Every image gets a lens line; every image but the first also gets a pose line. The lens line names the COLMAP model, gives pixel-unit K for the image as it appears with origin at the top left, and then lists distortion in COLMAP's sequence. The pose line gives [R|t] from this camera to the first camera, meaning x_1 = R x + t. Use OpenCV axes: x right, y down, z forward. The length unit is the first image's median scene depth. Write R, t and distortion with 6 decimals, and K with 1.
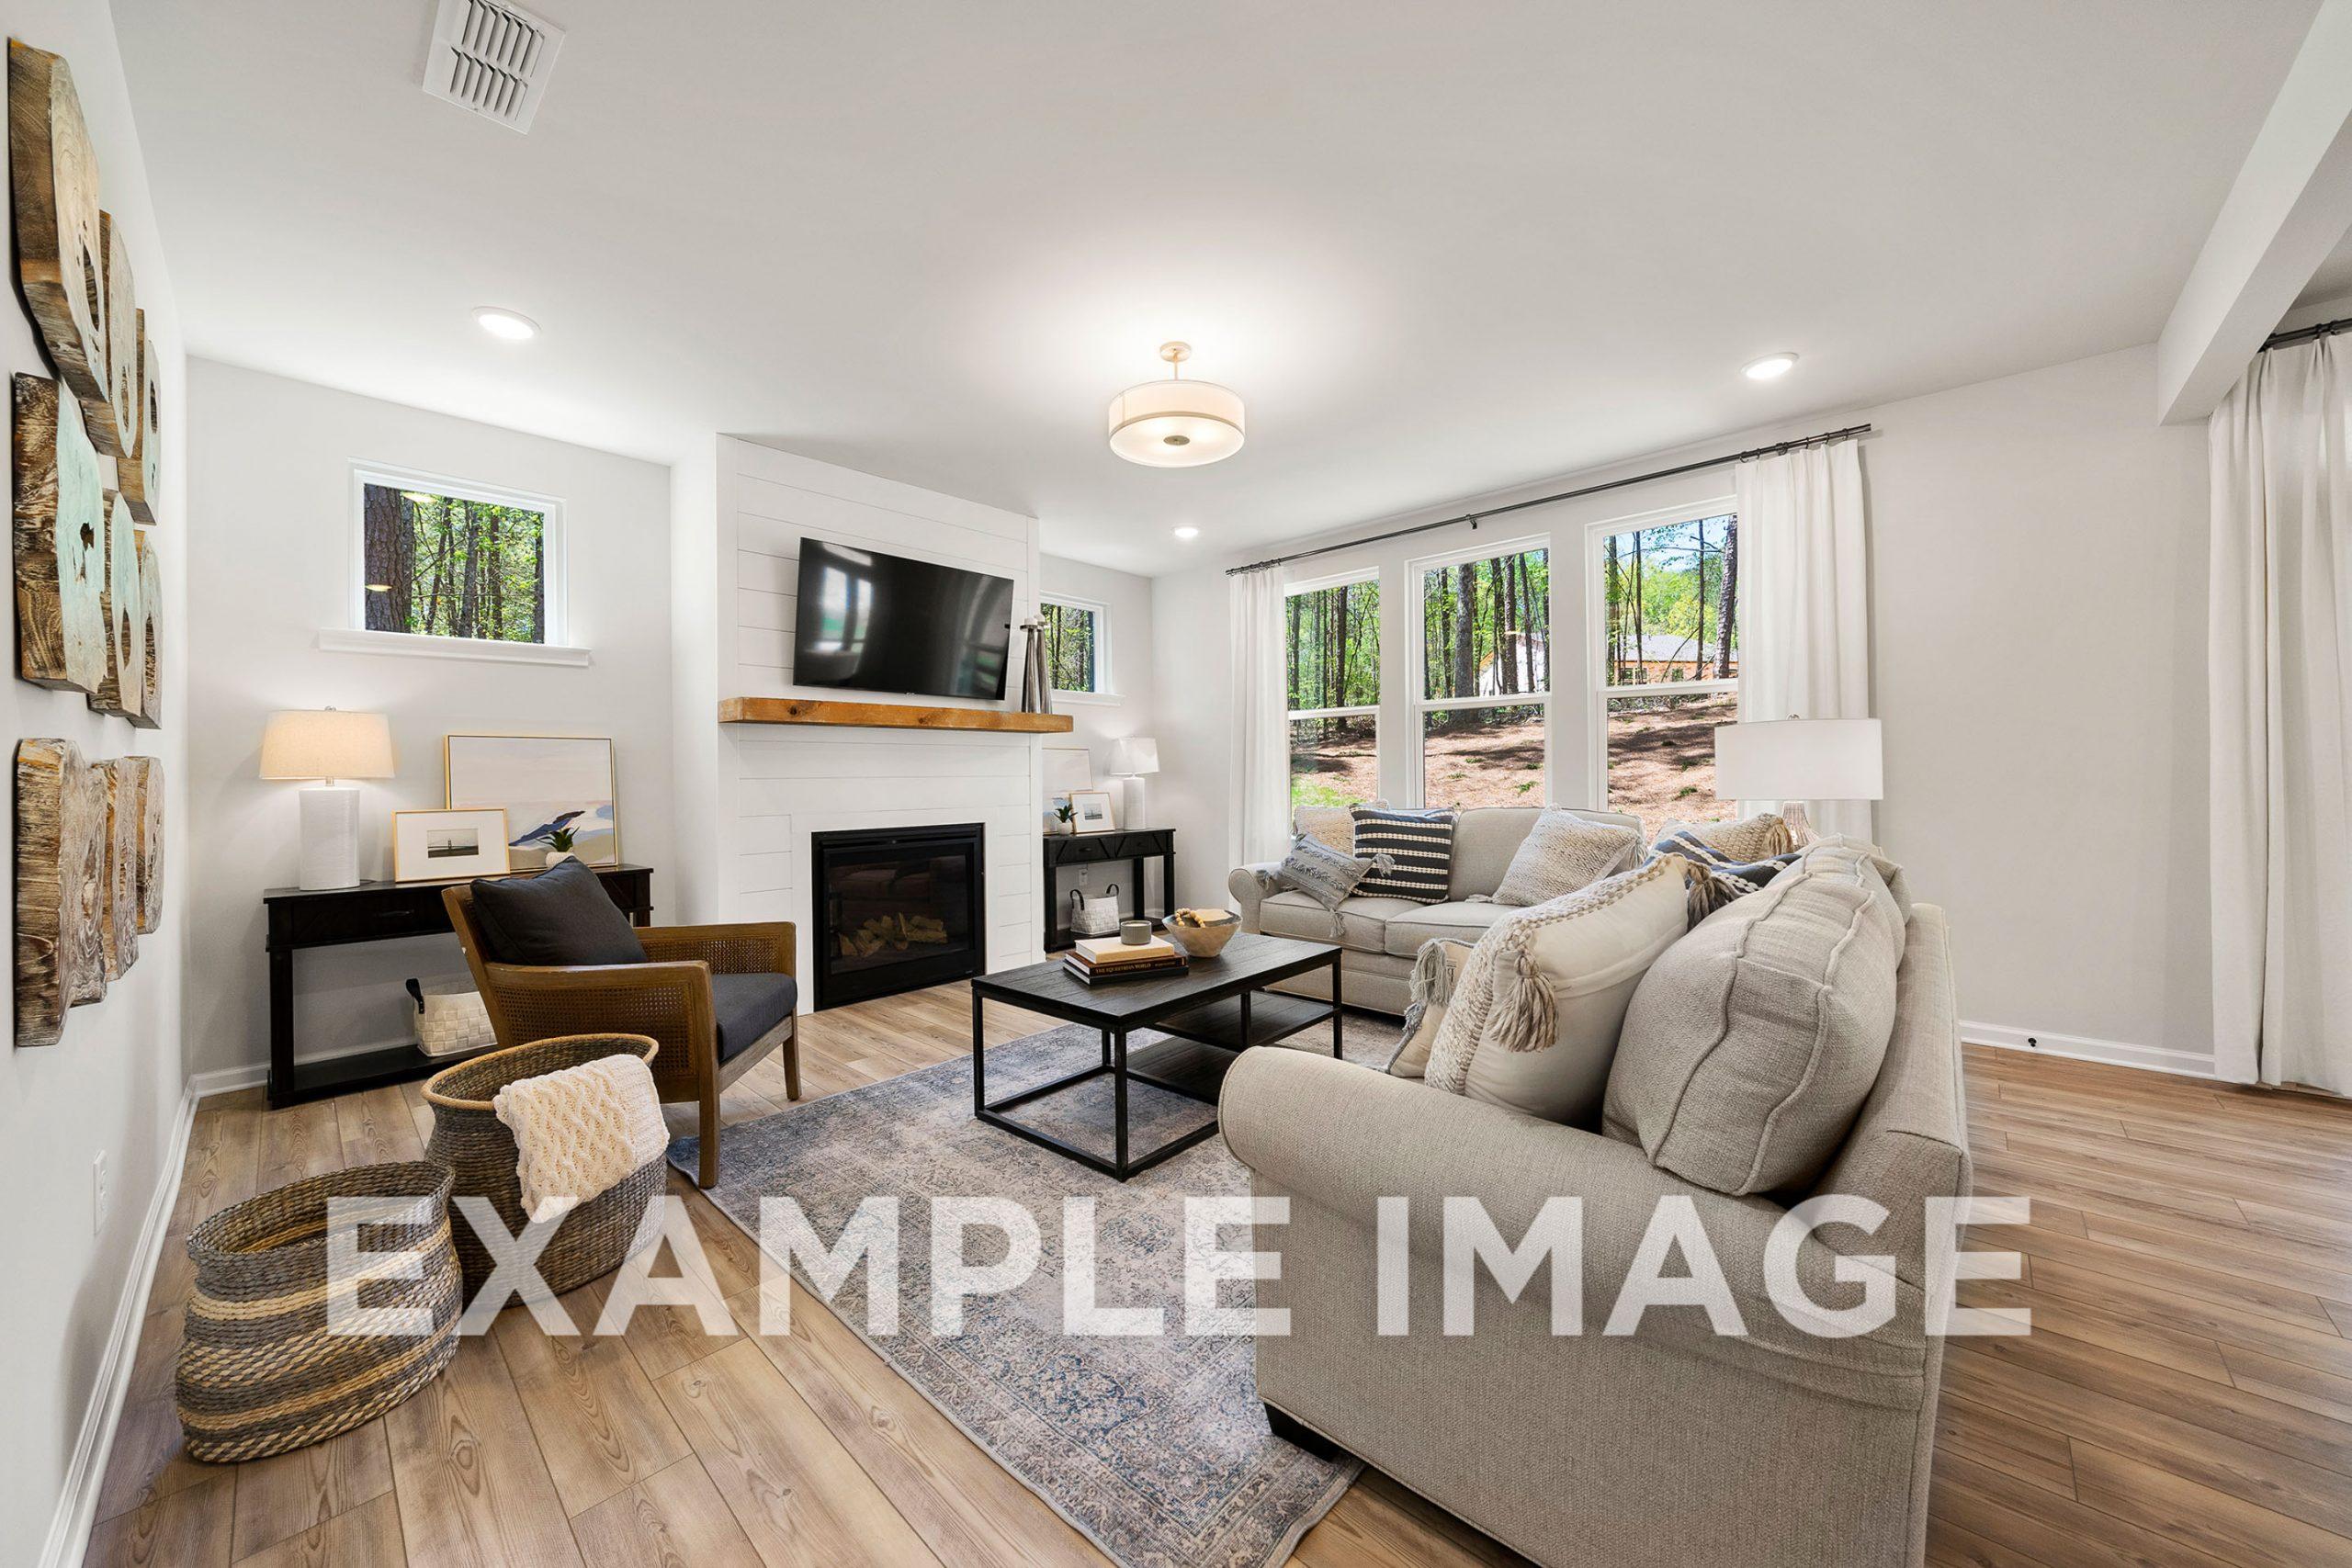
lens RADIAL K [[840.0, 0, 1160.0], [0, 840.0, 785.1], [0, 0, 1]] dist [-0.008611, -0.000081]
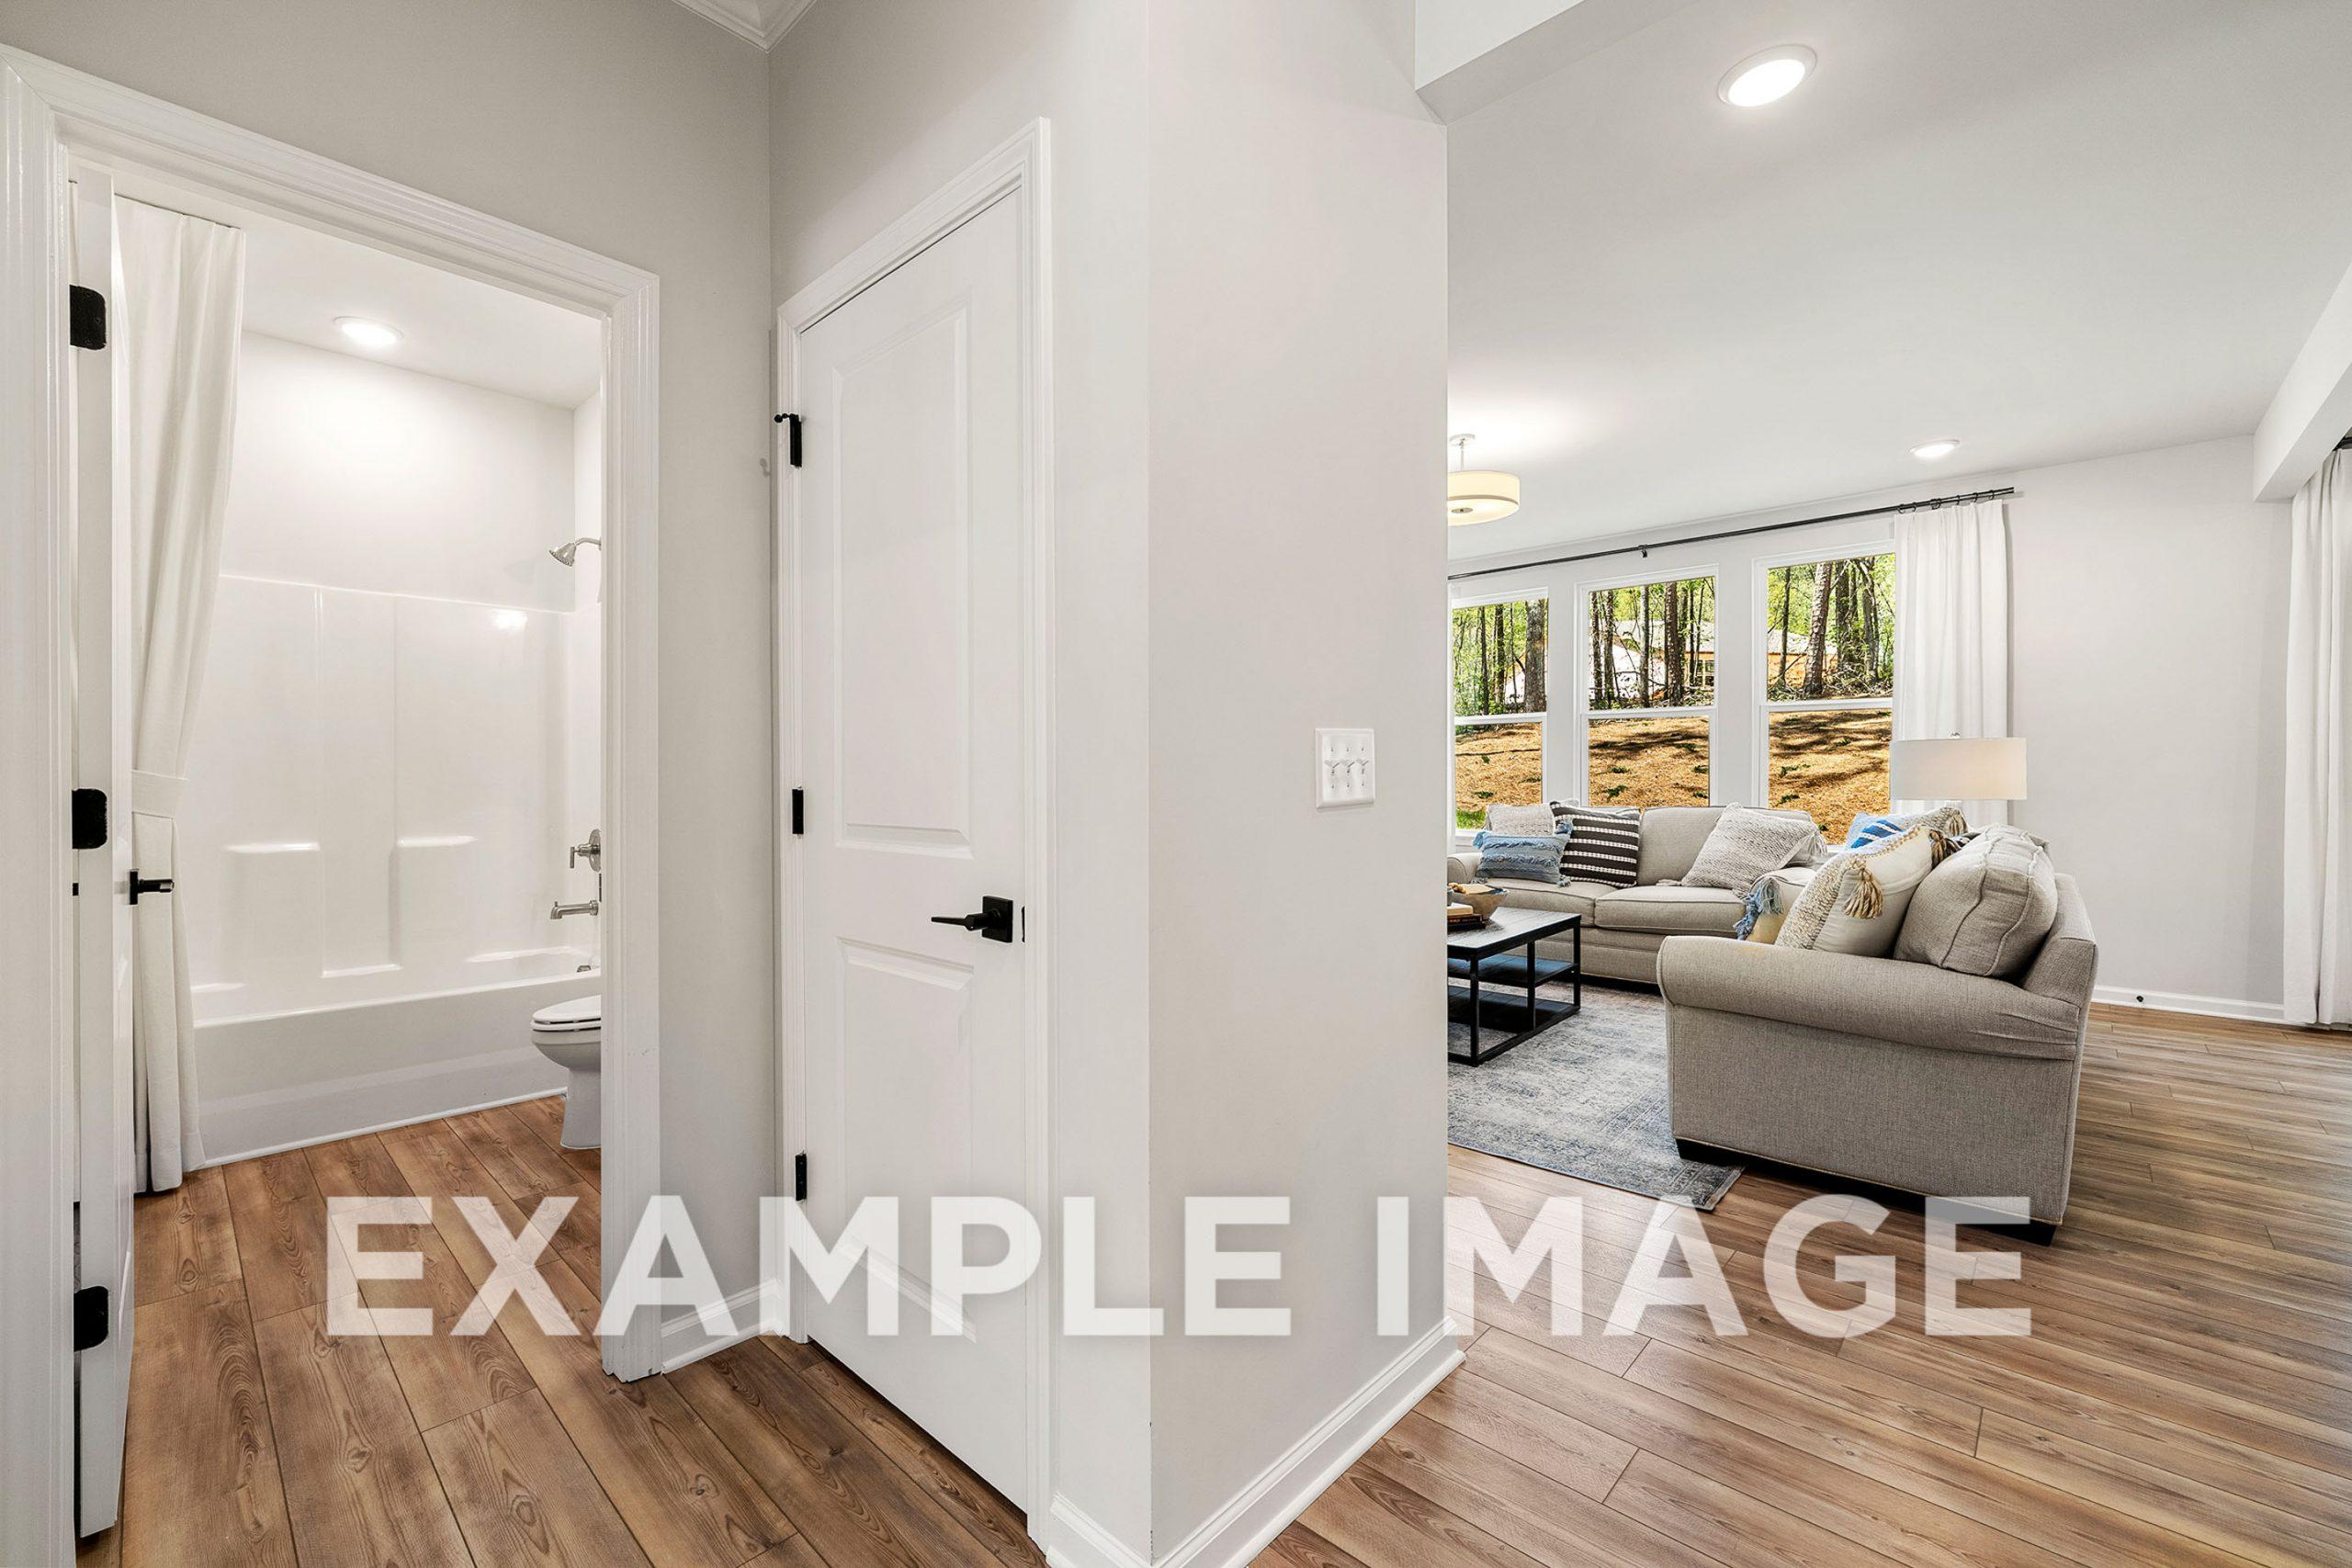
lens RADIAL K [[966.2, 0, 1126.5], [0, 966.2, 794.0], [0, 0, 1]] dist [-0.006636, -0.000296]
pose [[0.999847, 0.011015, -0.013587, -0.512522], [-0.010902, 0.999906, 0.008351, 0.010363], [0.013677, -0.008202, 0.999873, -0.514322]]
